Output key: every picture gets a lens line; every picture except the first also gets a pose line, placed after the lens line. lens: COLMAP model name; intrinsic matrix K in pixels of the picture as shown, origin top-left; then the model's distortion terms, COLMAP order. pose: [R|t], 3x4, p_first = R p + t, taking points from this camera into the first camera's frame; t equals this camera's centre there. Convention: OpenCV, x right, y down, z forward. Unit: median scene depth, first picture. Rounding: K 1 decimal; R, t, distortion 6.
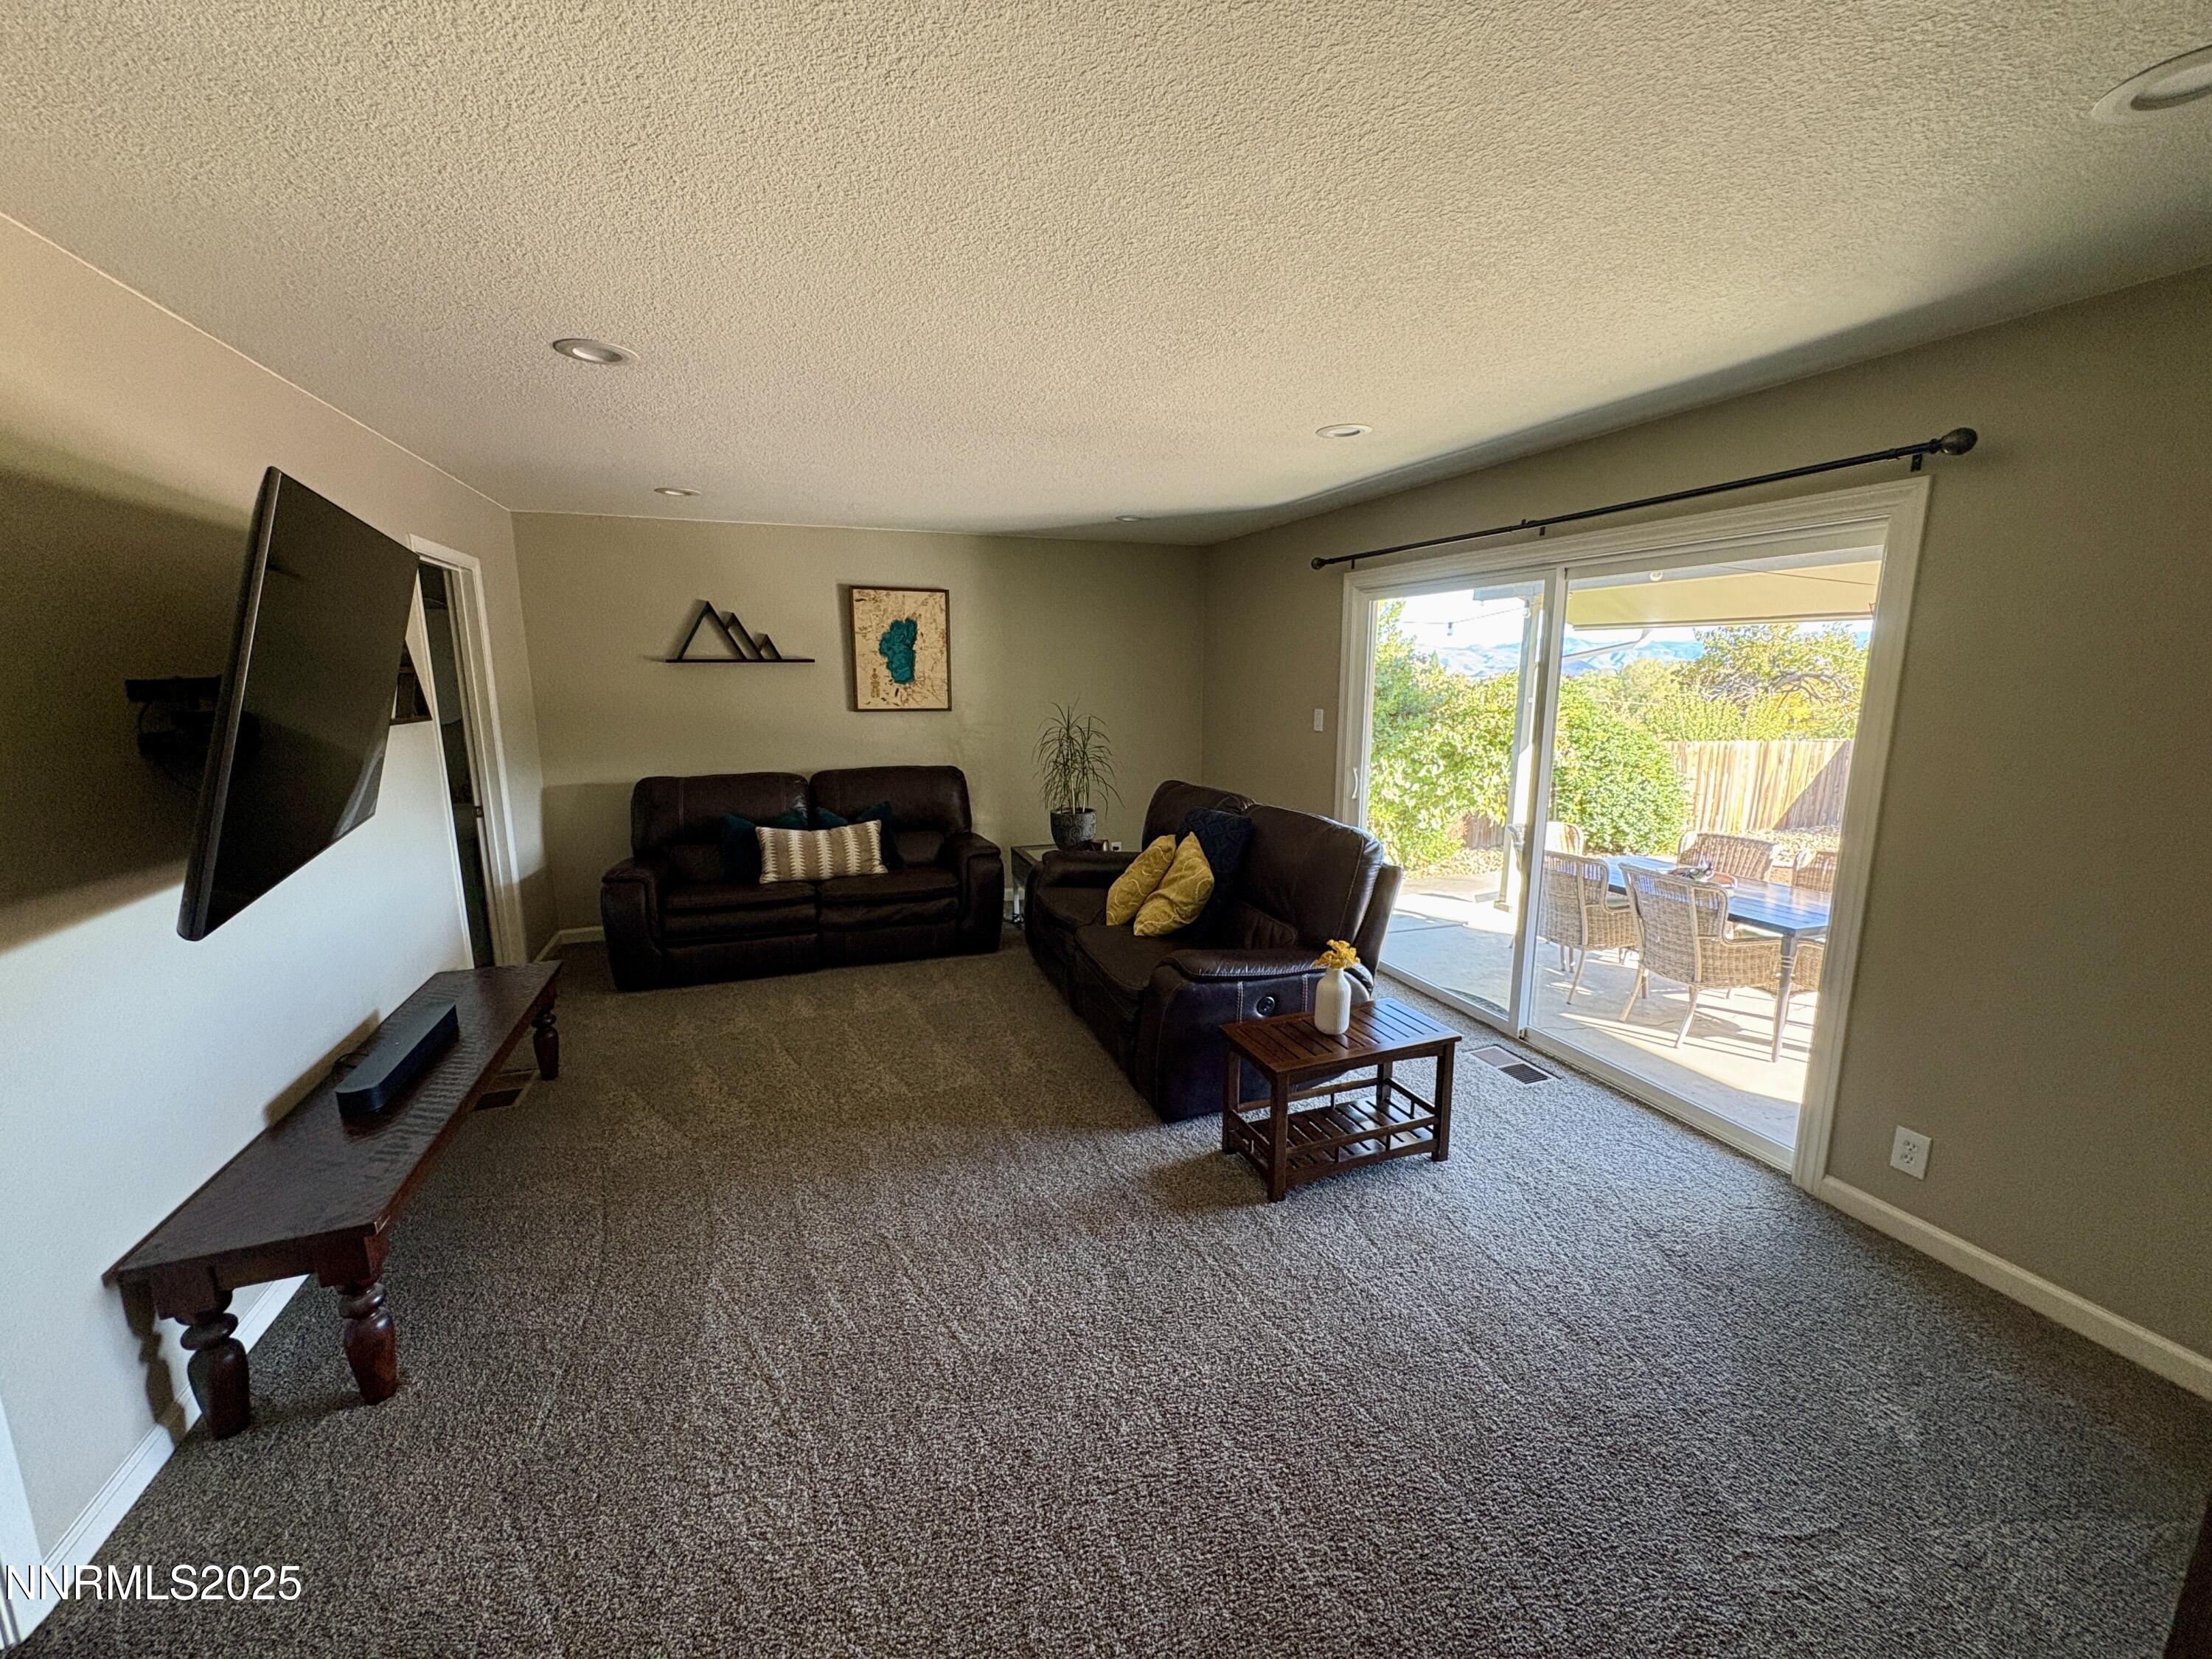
lens RADIAL K [[880.3, 0, 1106.0], [0, 880.3, 829.5], [0, 0, 1]] dist [0.001462, 0.000056]
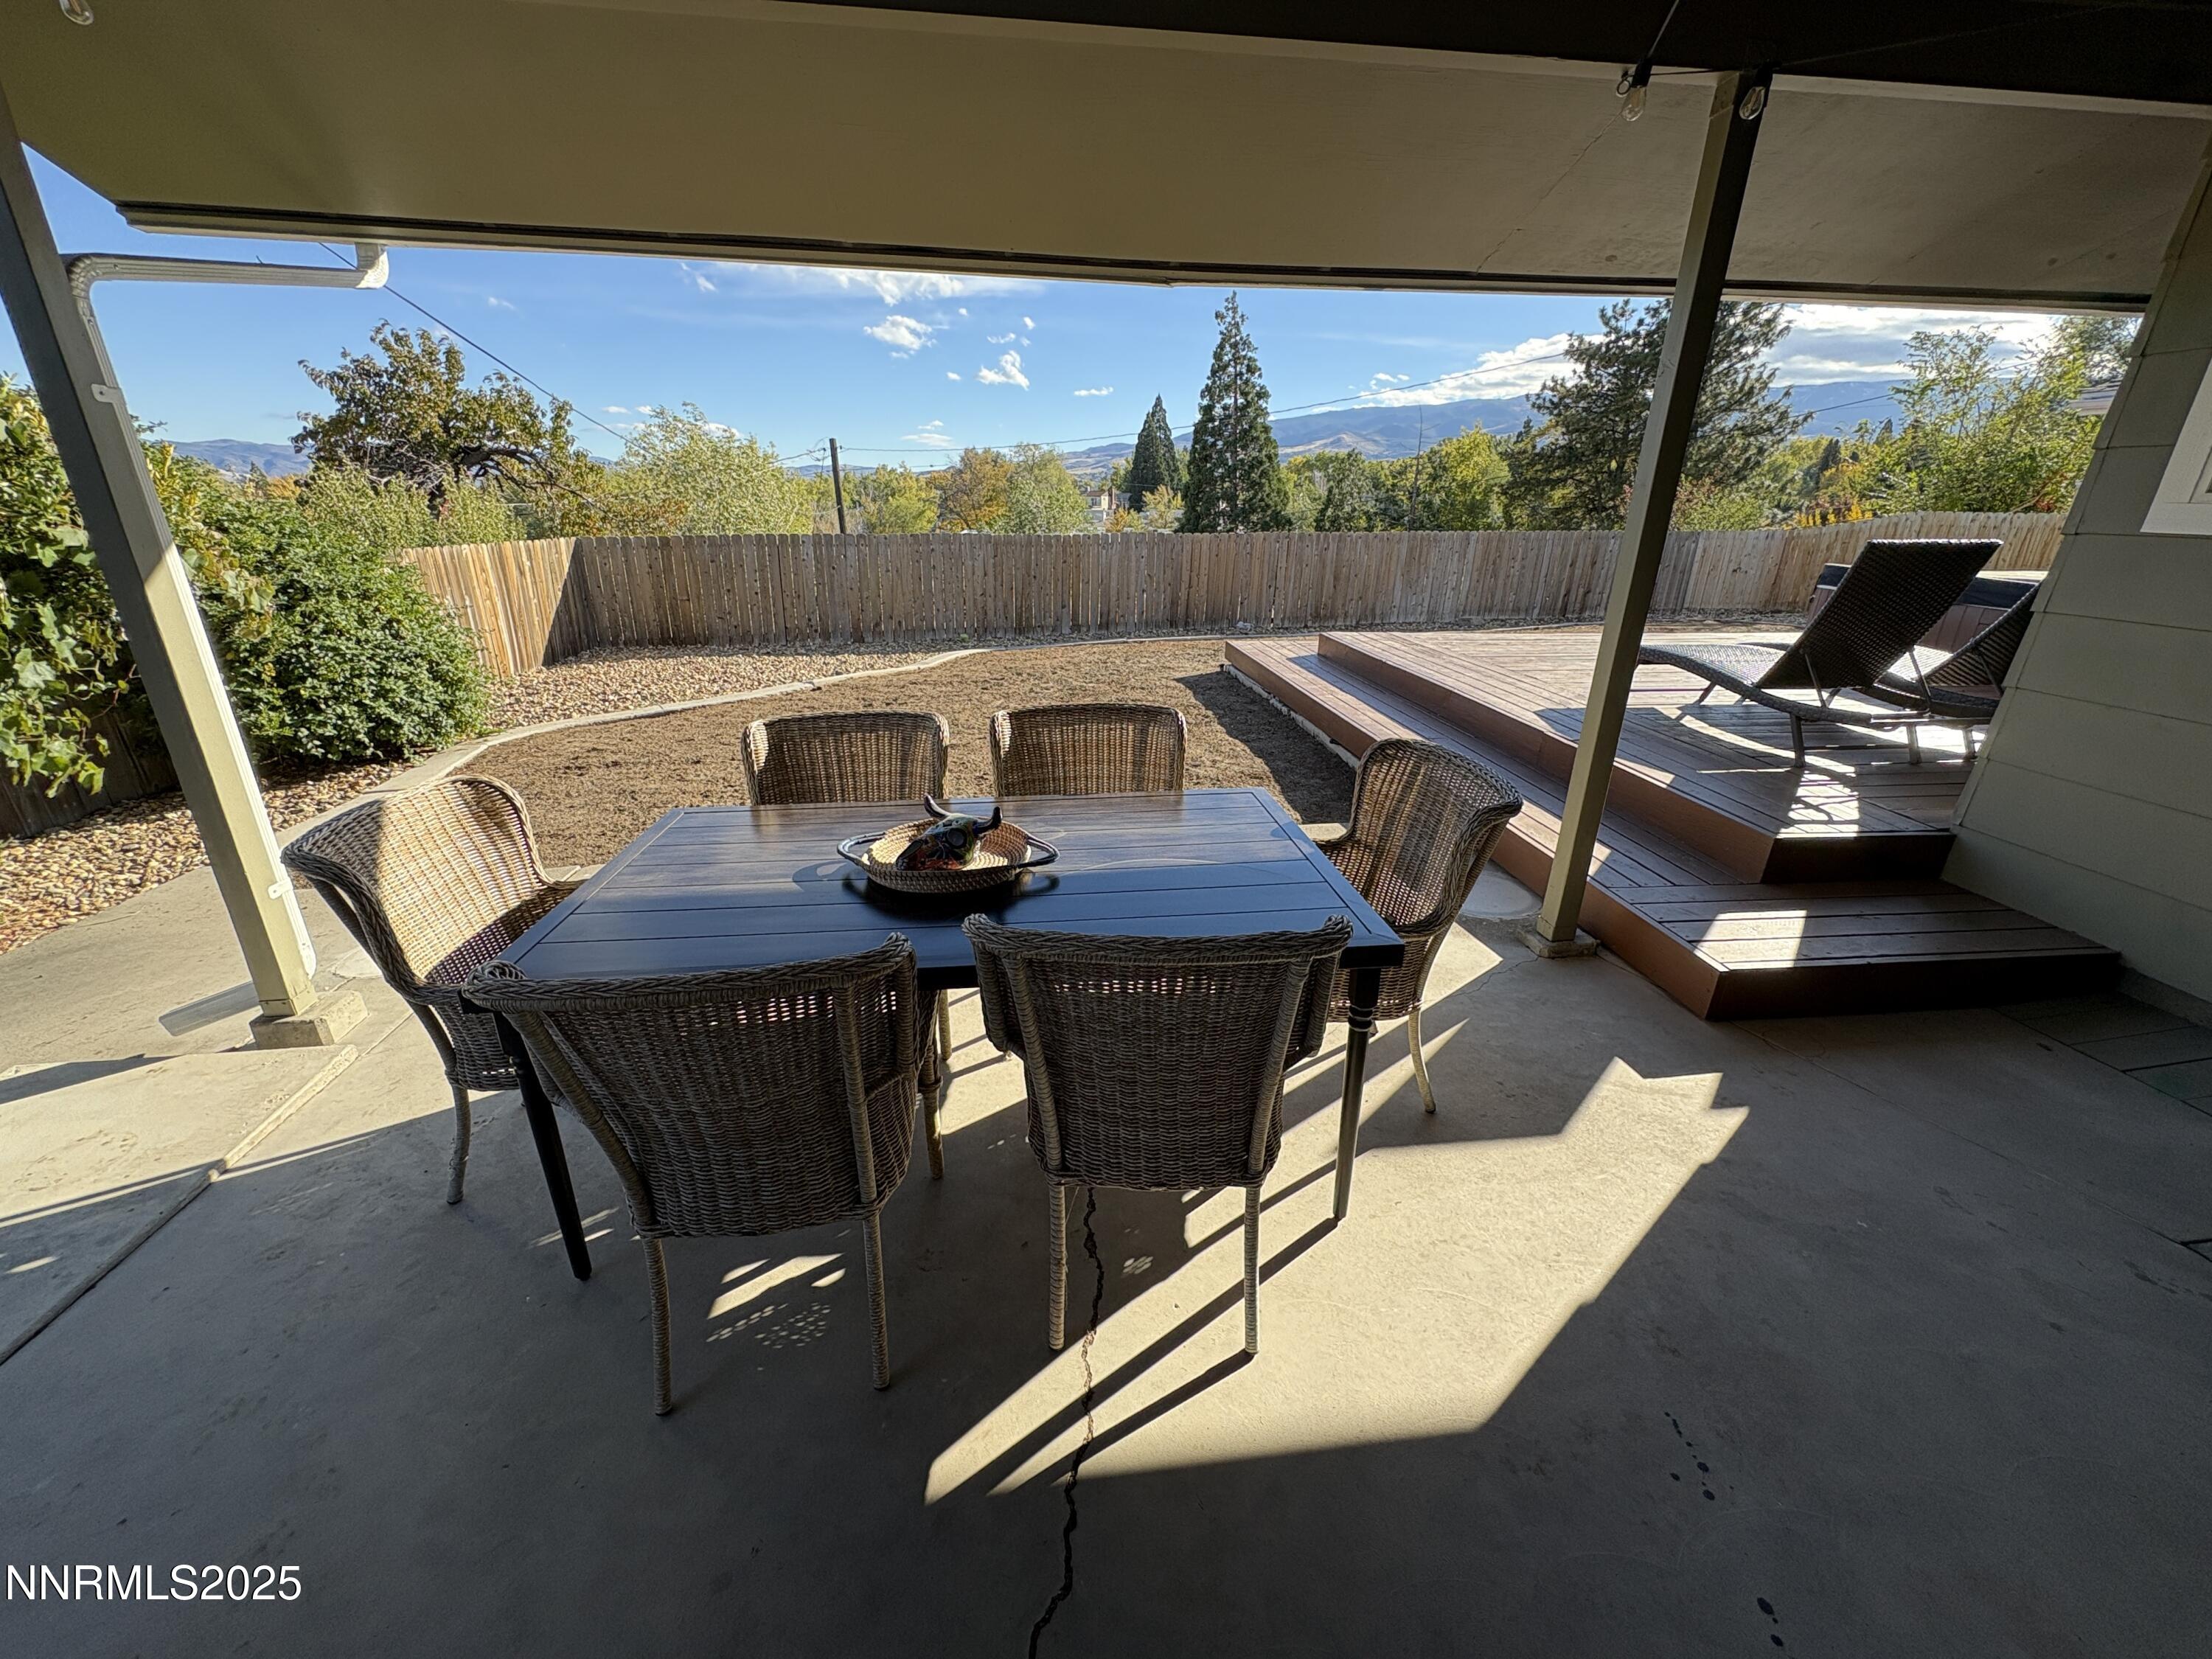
lens RADIAL K [[892.9, 0, 1106.0], [0, 892.9, 829.5], [0, 0, 1]] dist [-0.000584, -0.000132]
pose [[0.243768, -0.344205, 0.906697, 0.170866], [0.160164, 0.936351, 0.312402, -0.036446], [-0.956517, 0.069067, 0.283382, 0.422813]]
